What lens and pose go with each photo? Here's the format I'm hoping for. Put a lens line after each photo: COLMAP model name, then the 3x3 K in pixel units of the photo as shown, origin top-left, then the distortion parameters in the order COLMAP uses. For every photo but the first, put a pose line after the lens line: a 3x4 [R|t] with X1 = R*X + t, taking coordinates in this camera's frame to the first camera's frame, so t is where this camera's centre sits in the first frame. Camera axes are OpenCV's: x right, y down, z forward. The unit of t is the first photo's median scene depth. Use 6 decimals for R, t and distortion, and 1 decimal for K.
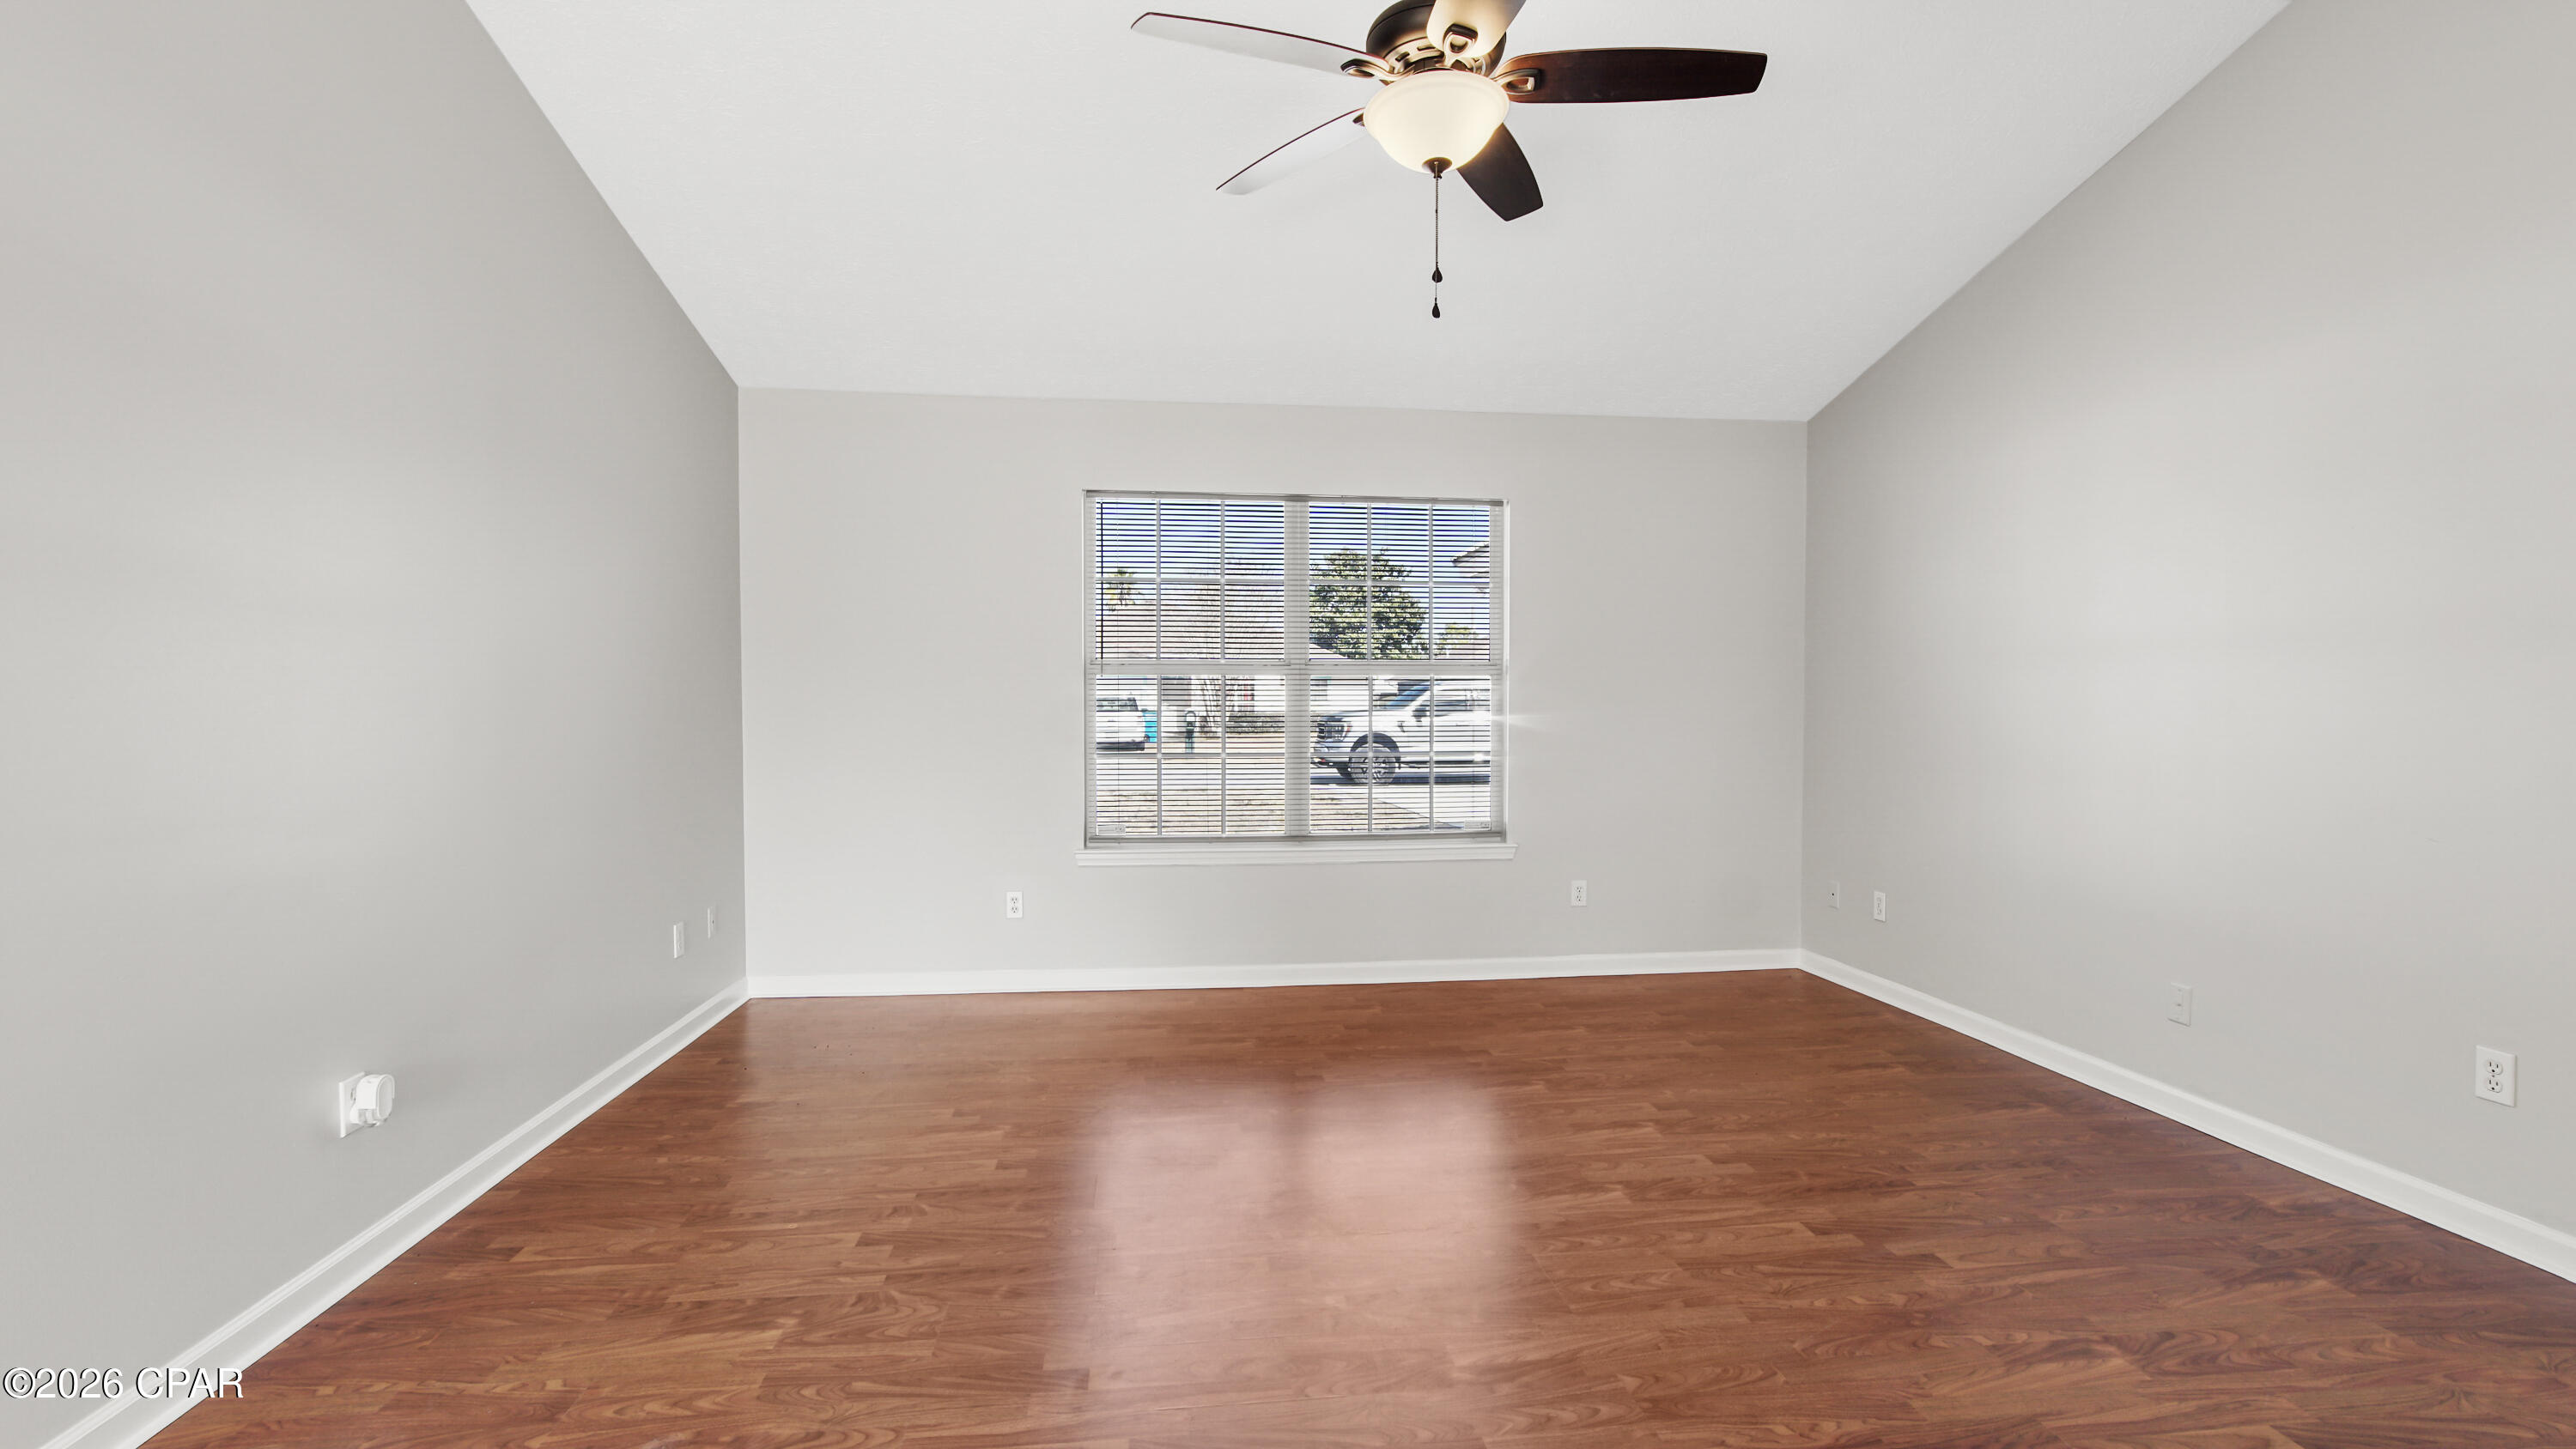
lens RADIAL K [[1151.9, 0, 1297.8], [0, 1151.9, 710.1], [0, 0, 1]] dist [-0.020861, 0.007957]
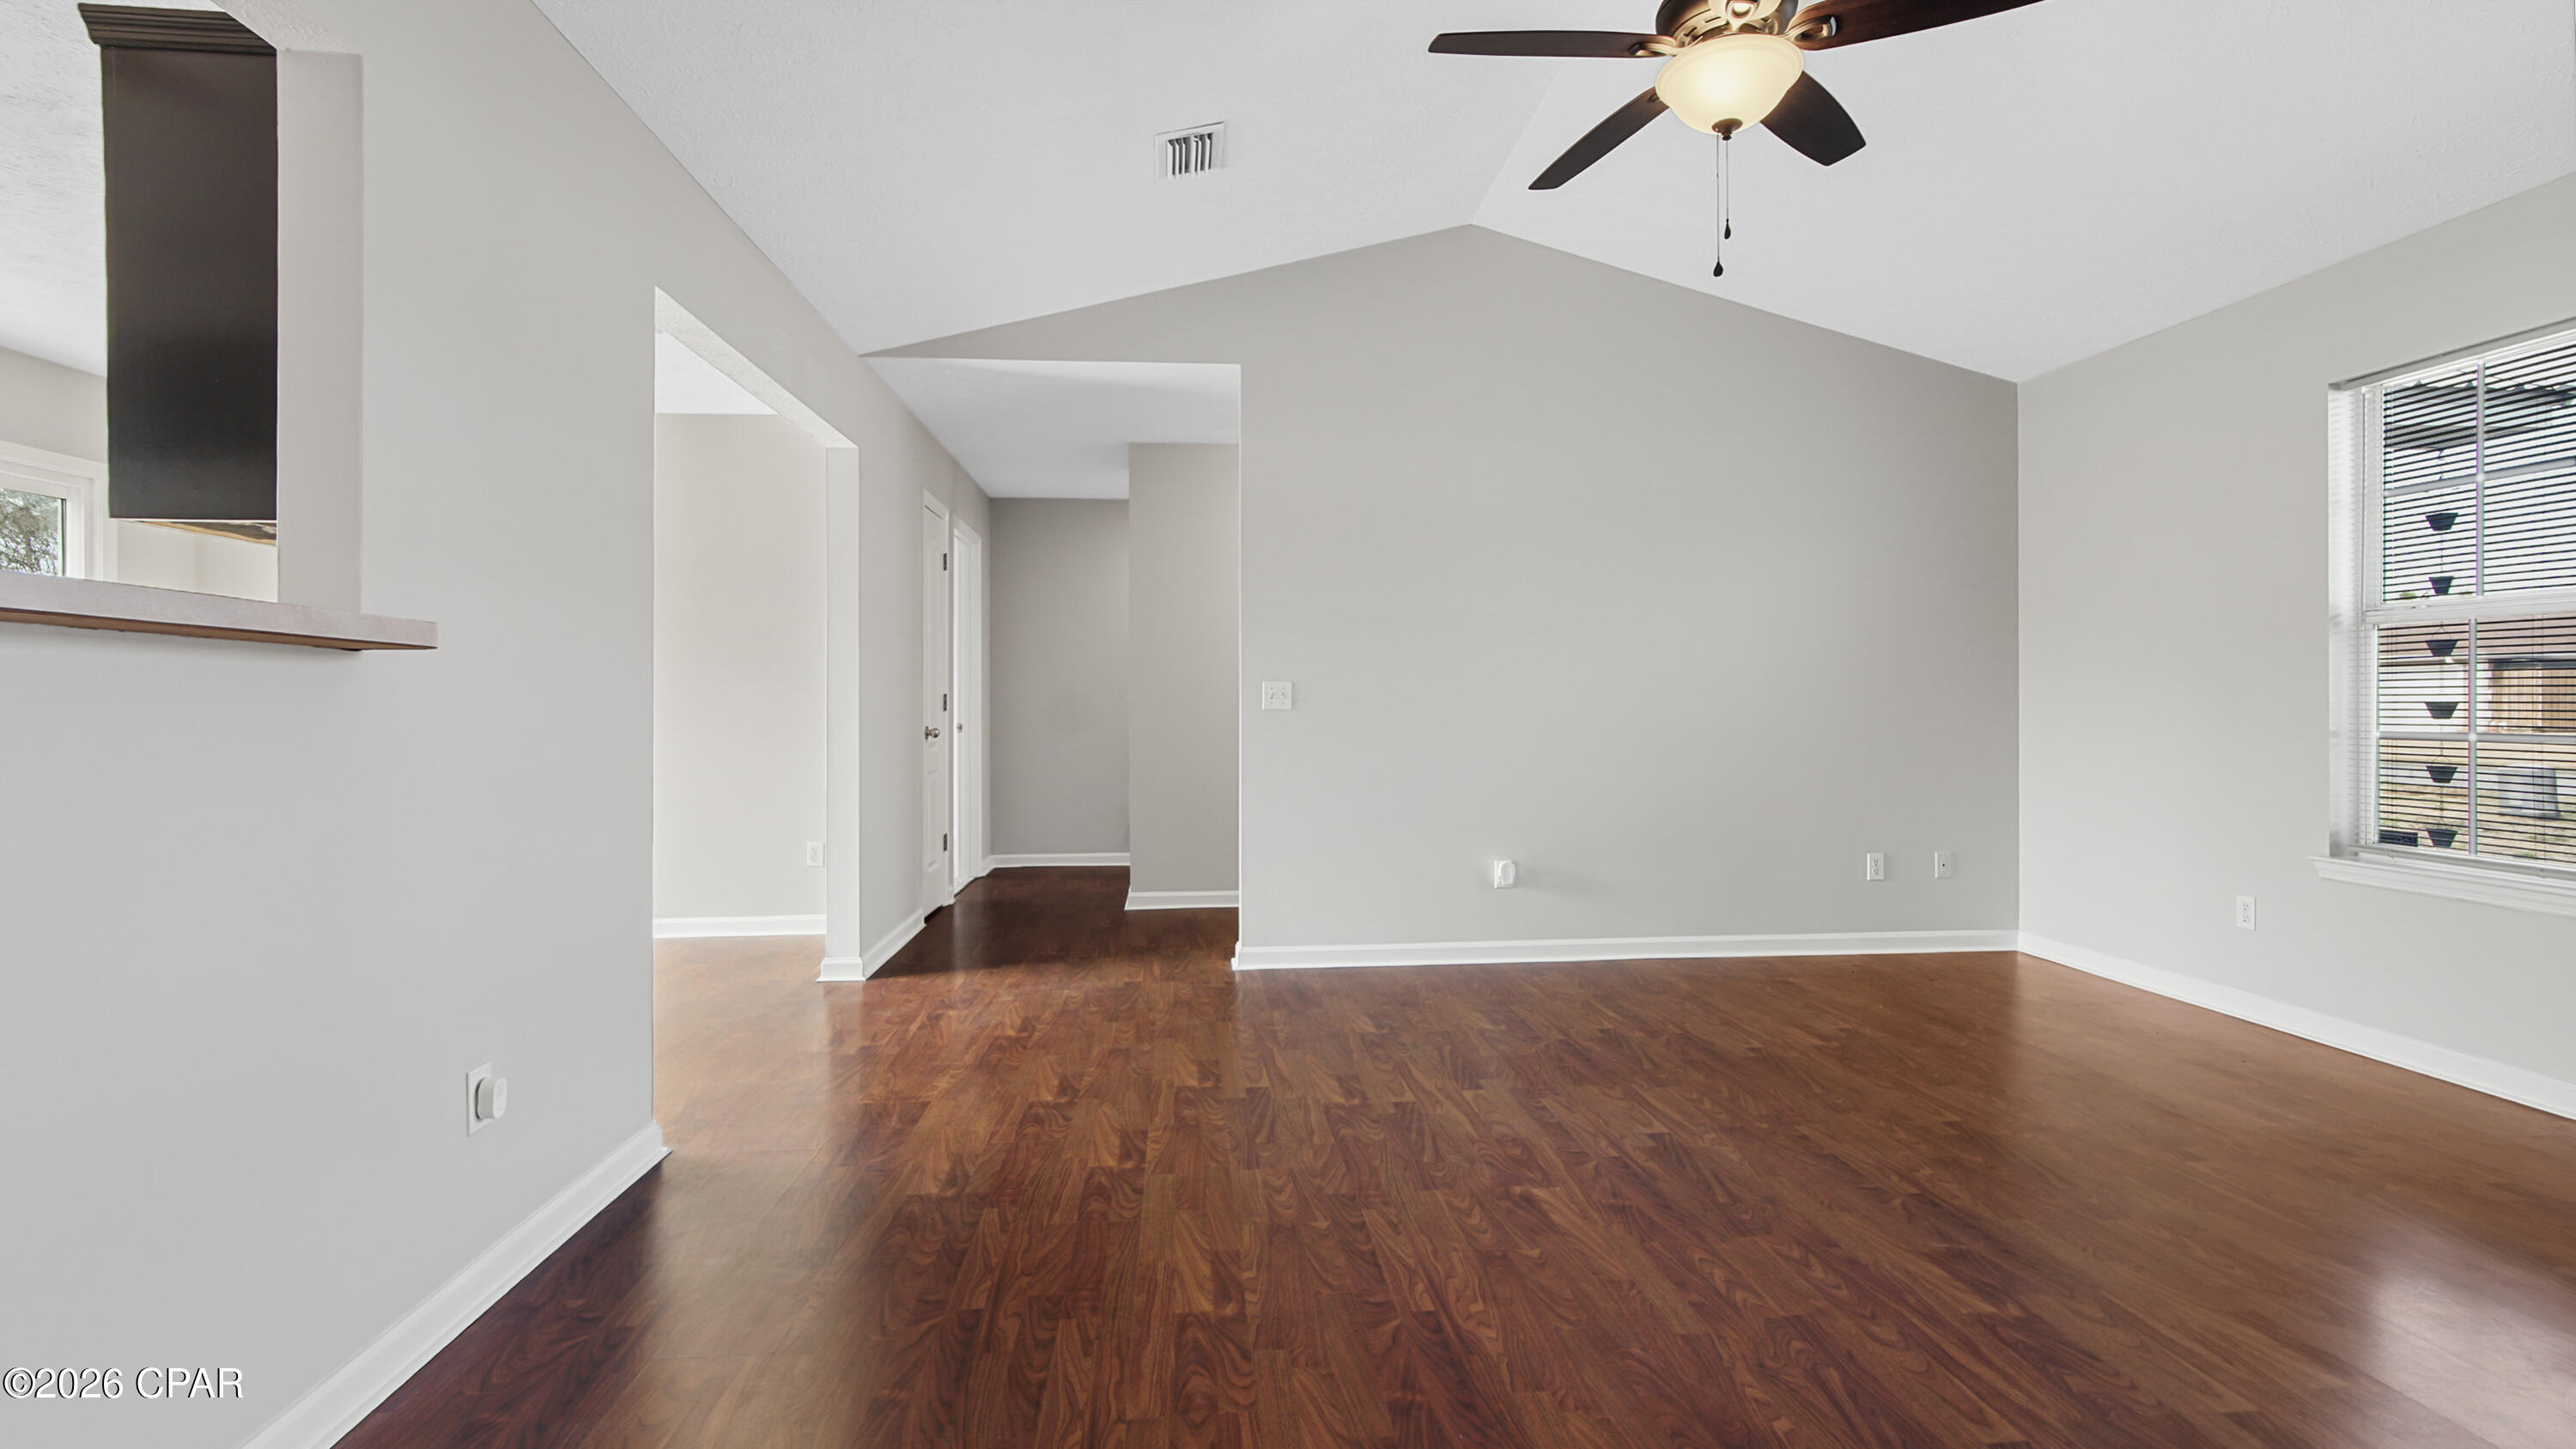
lens RADIAL K [[1152.2, 0, 1275.1], [0, 1152.2, 718.2], [0, 0, 1]] dist [-0.020861, 0.007957]
pose [[-0.035317, 0.013713, -0.999282, 1.061482], [-0.006613, 0.999881, 0.013955, 0.040836], [0.999354, 0.007101, -0.035222, 0.593246]]
